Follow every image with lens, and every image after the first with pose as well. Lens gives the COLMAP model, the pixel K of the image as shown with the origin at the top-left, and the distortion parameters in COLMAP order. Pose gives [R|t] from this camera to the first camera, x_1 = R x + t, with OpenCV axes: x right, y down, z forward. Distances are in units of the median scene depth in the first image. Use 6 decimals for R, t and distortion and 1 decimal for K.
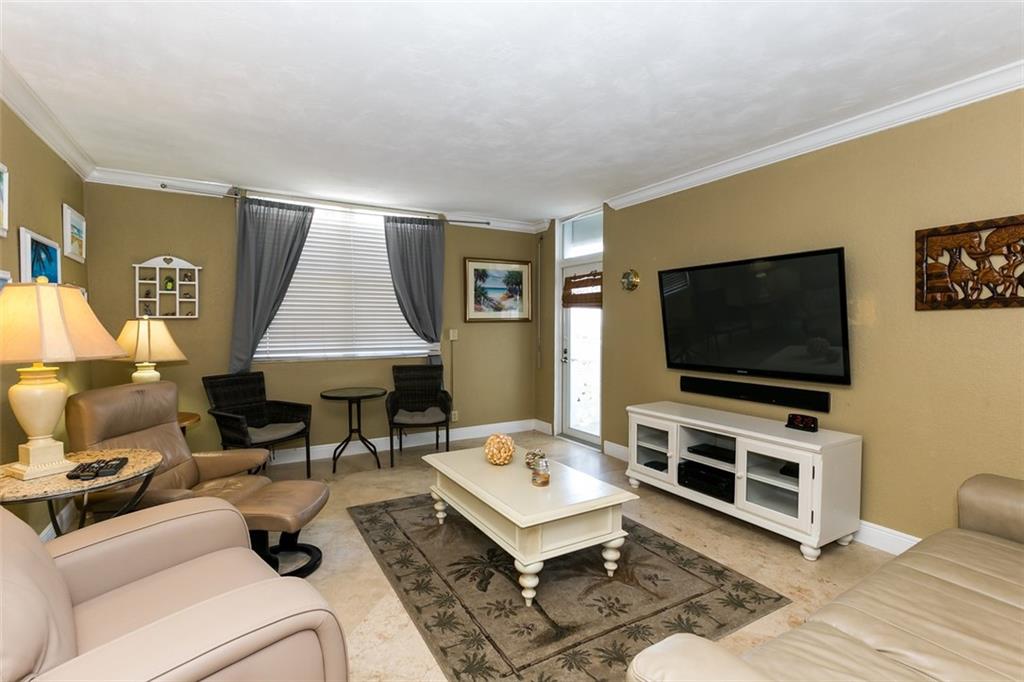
lens RADIAL K [[508.4, 0, 512.0], [0, 508.4, 341.0], [0, 0, 1]] dist [-0.001308, -0.000183]
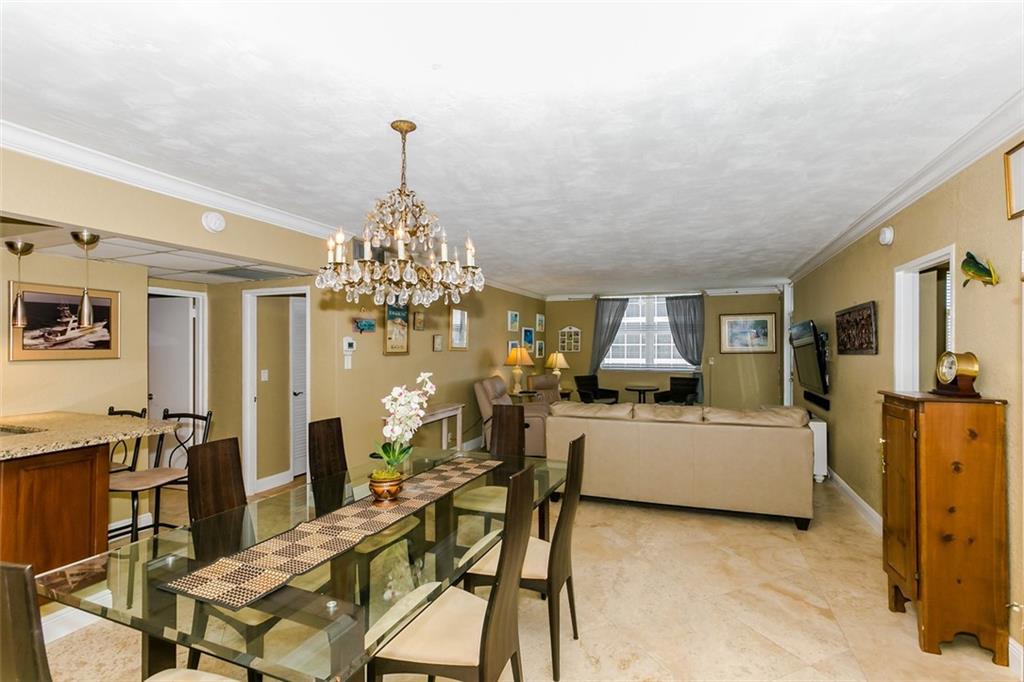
lens RADIAL K [[473.7, 0, 512.0], [0, 473.7, 341.0], [0, 0, 1]] dist [0.000071, 0.000014]
pose [[0.634577, -0.004102, -0.772848, 0.879996], [-0.027776, 0.999219, -0.028110, -0.021431], [0.772360, 0.039304, 0.633968, -0.649377]]
